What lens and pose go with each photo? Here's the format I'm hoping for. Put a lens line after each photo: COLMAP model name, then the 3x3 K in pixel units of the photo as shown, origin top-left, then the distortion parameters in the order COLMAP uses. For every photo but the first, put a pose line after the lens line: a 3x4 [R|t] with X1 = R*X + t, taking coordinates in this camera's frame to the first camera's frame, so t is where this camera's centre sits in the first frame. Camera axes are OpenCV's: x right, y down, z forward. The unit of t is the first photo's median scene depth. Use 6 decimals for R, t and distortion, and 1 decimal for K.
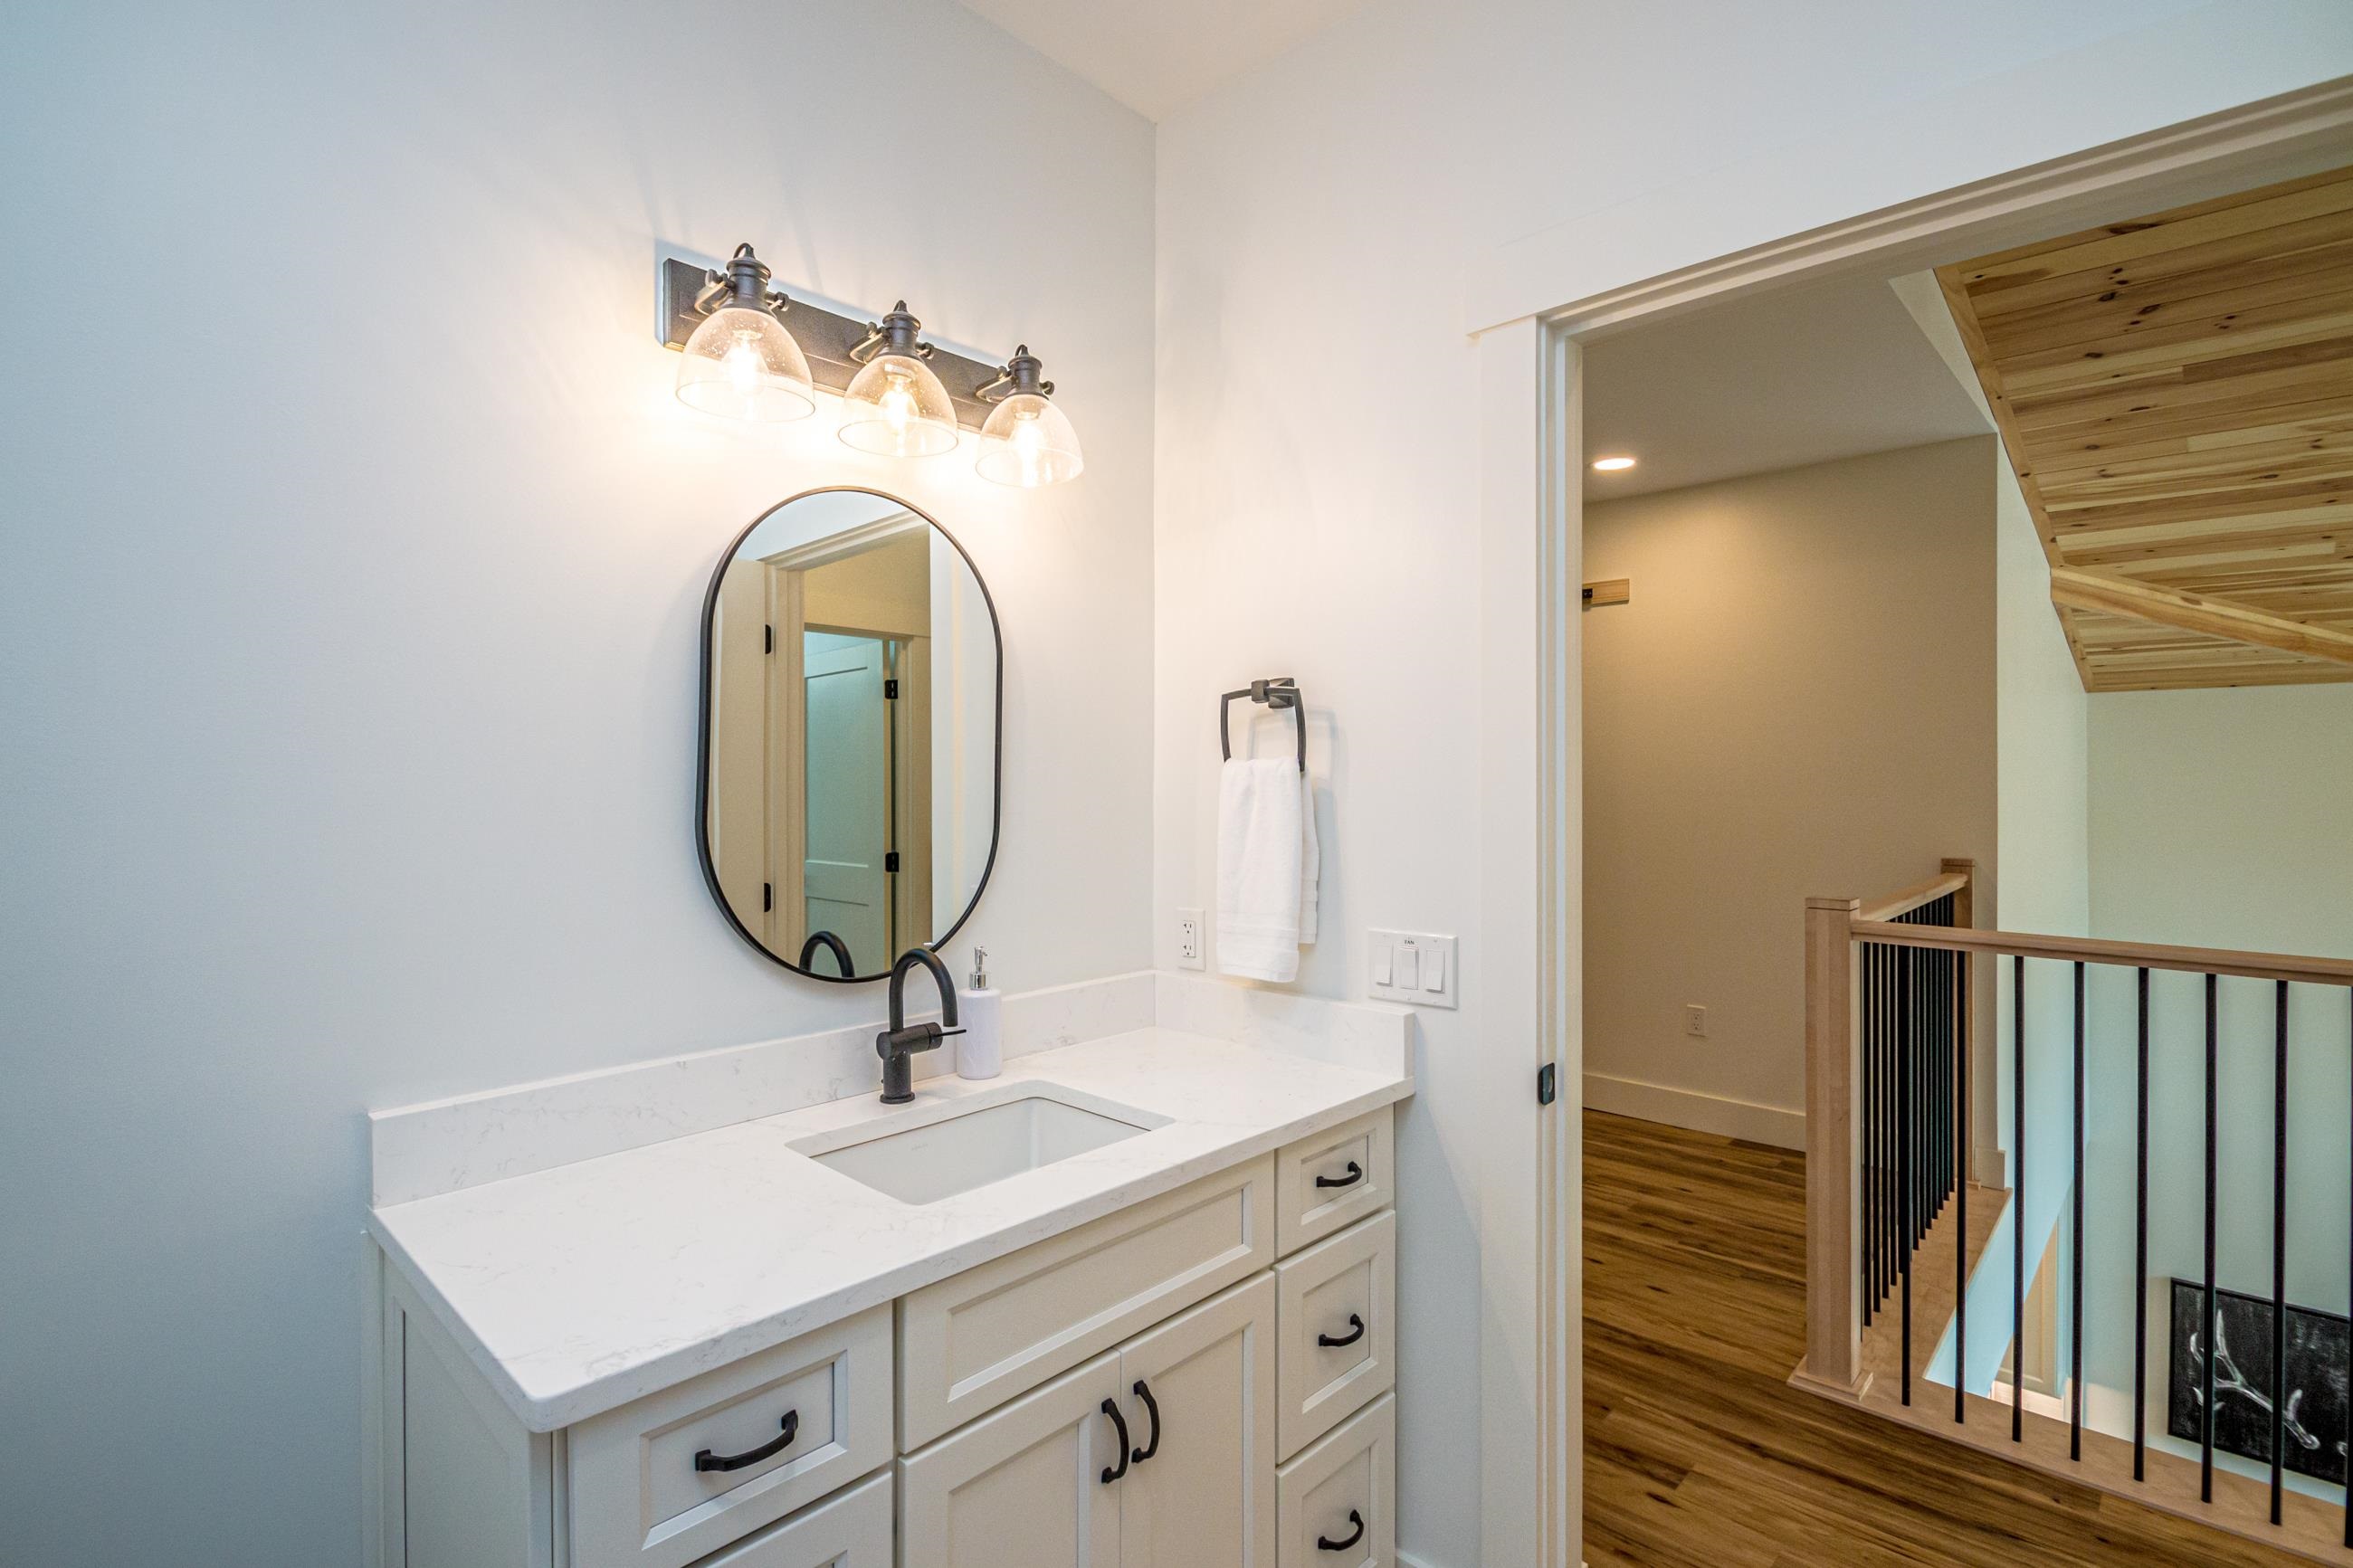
lens RADIAL K [[1114.5, 0, 1106.8], [0, 1114.5, 770.5], [0, 0, 1]] dist [0.004063, -0.011975]
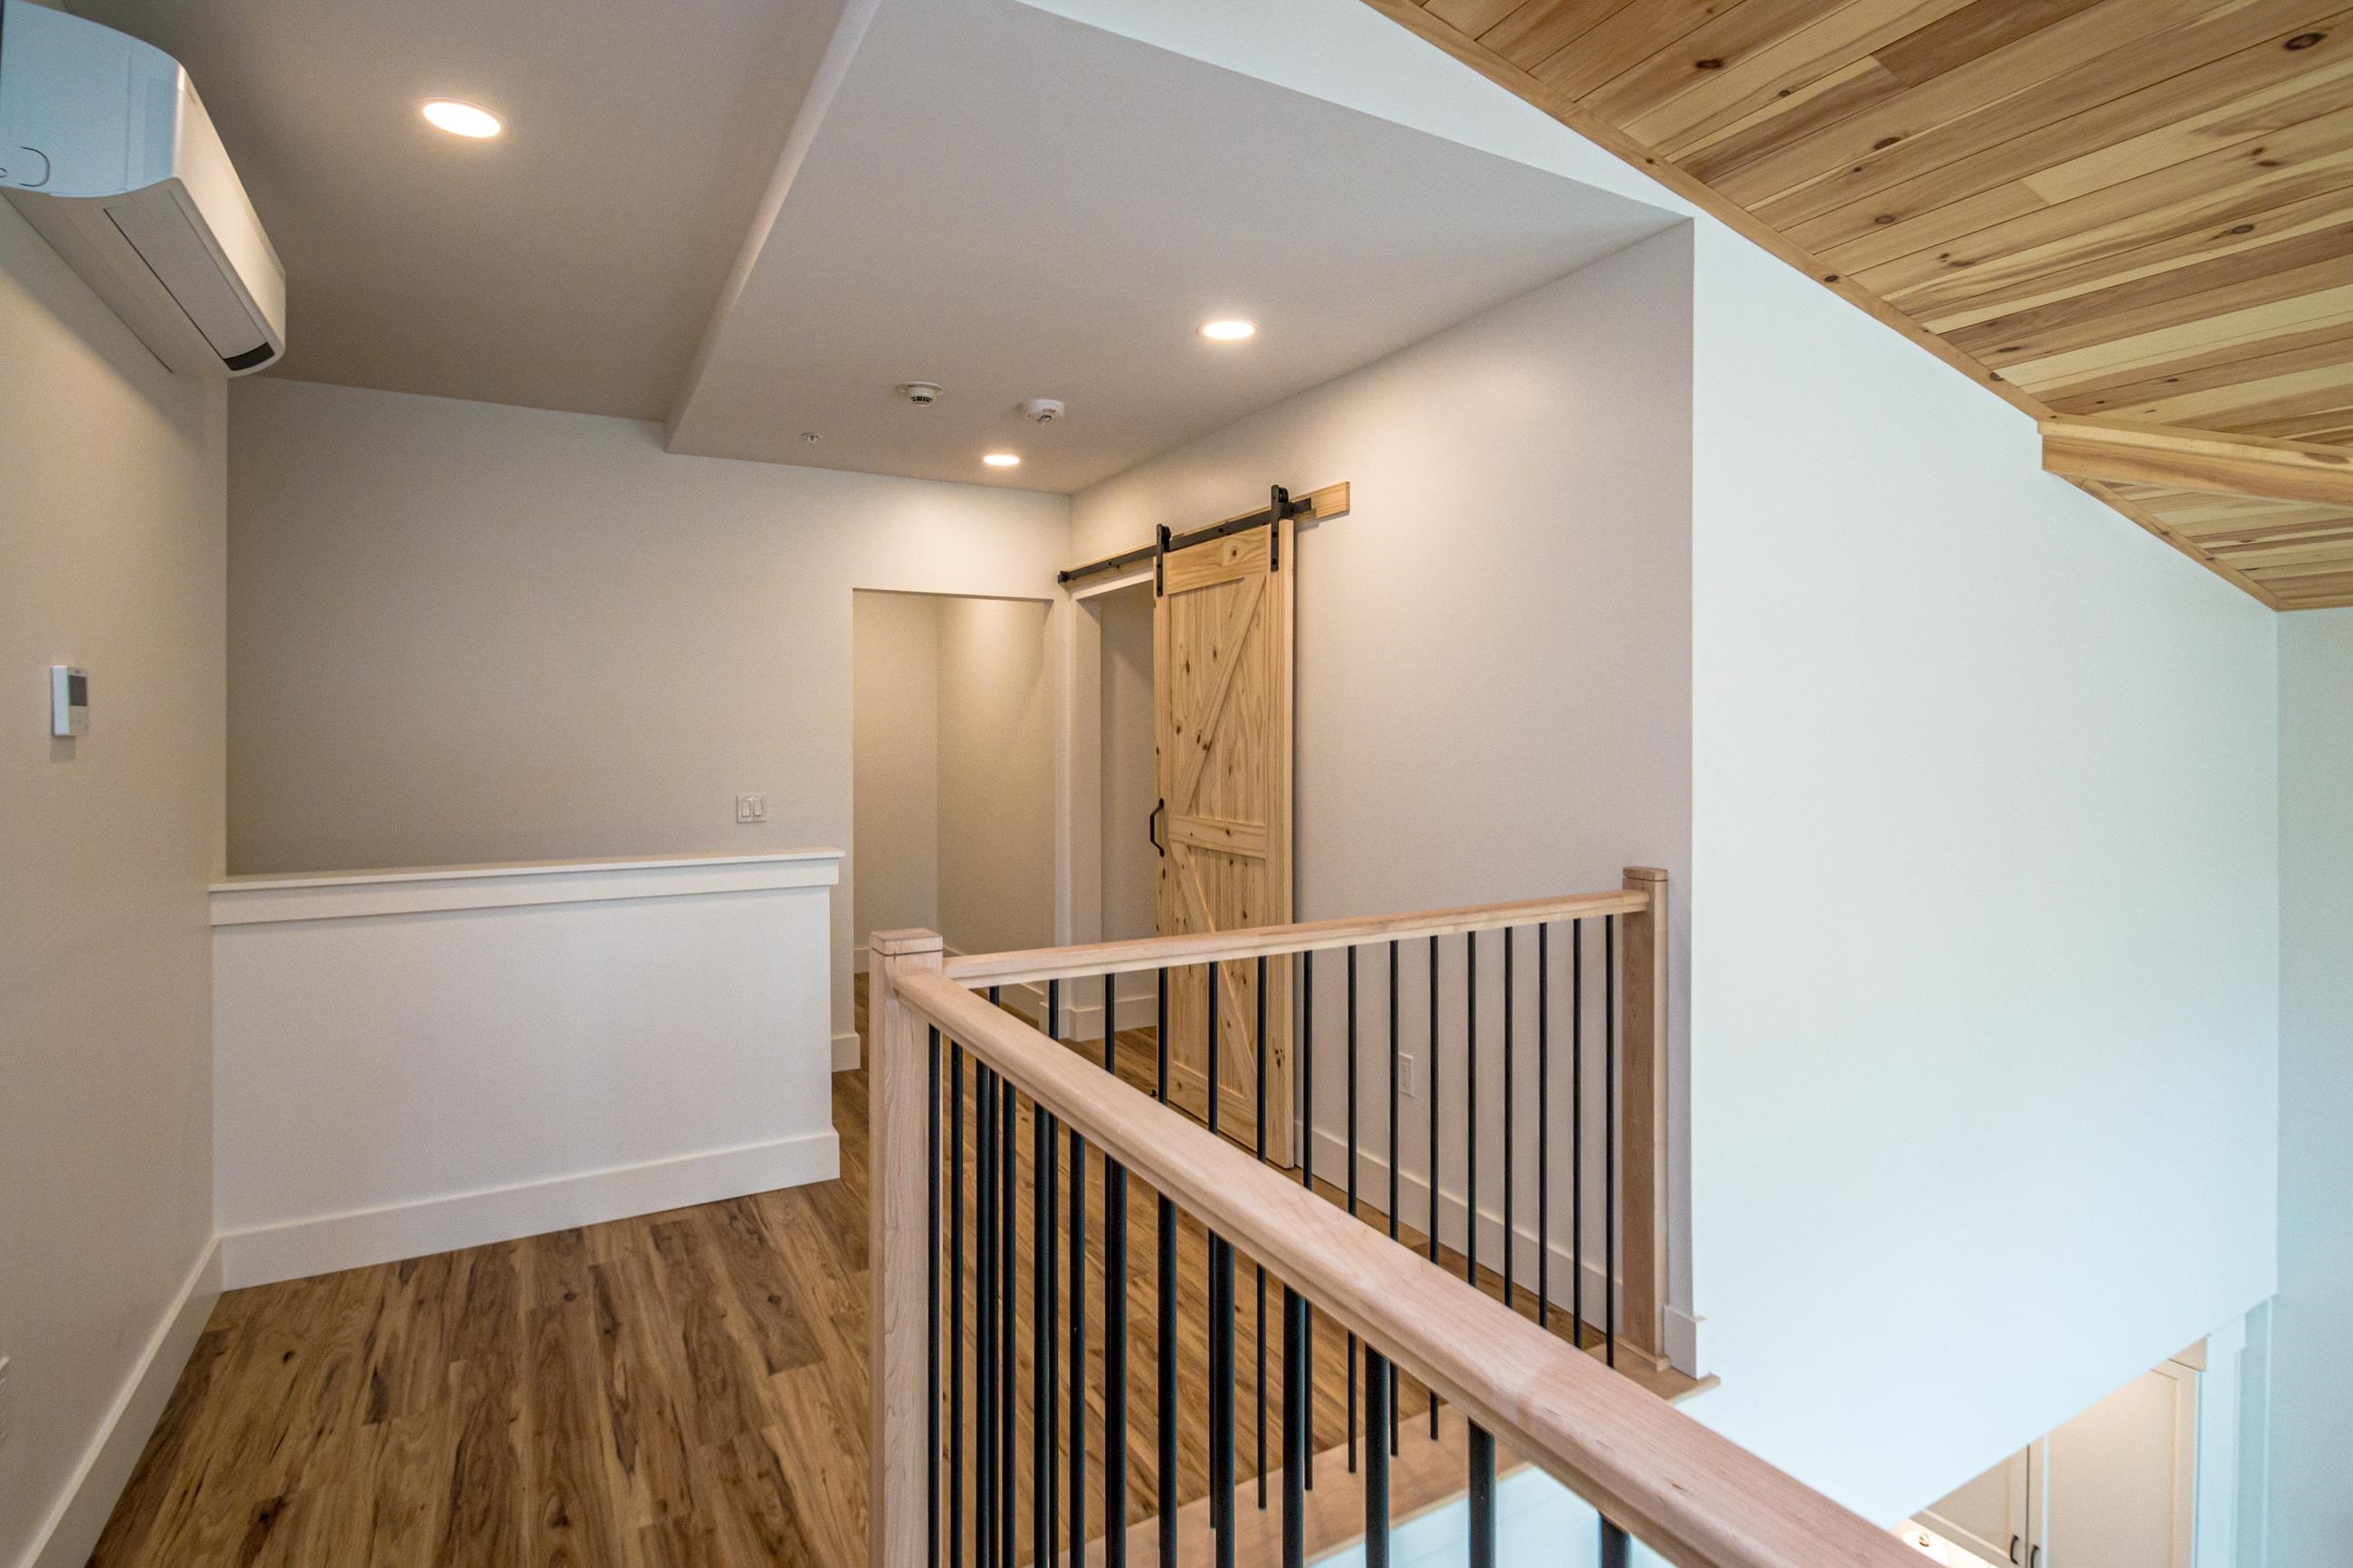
lens RADIAL K [[1114.5, 0, 1165.7], [0, 1114.5, 730.4], [0, 0, 1]] dist [0.004063, -0.011975]
pose [[0.958242, -0.002205, -0.285950, 0.619951], [0.004514, 0.999962, 0.007417, -0.008675], [0.285923, -0.008398, 0.958216, 0.253921]]
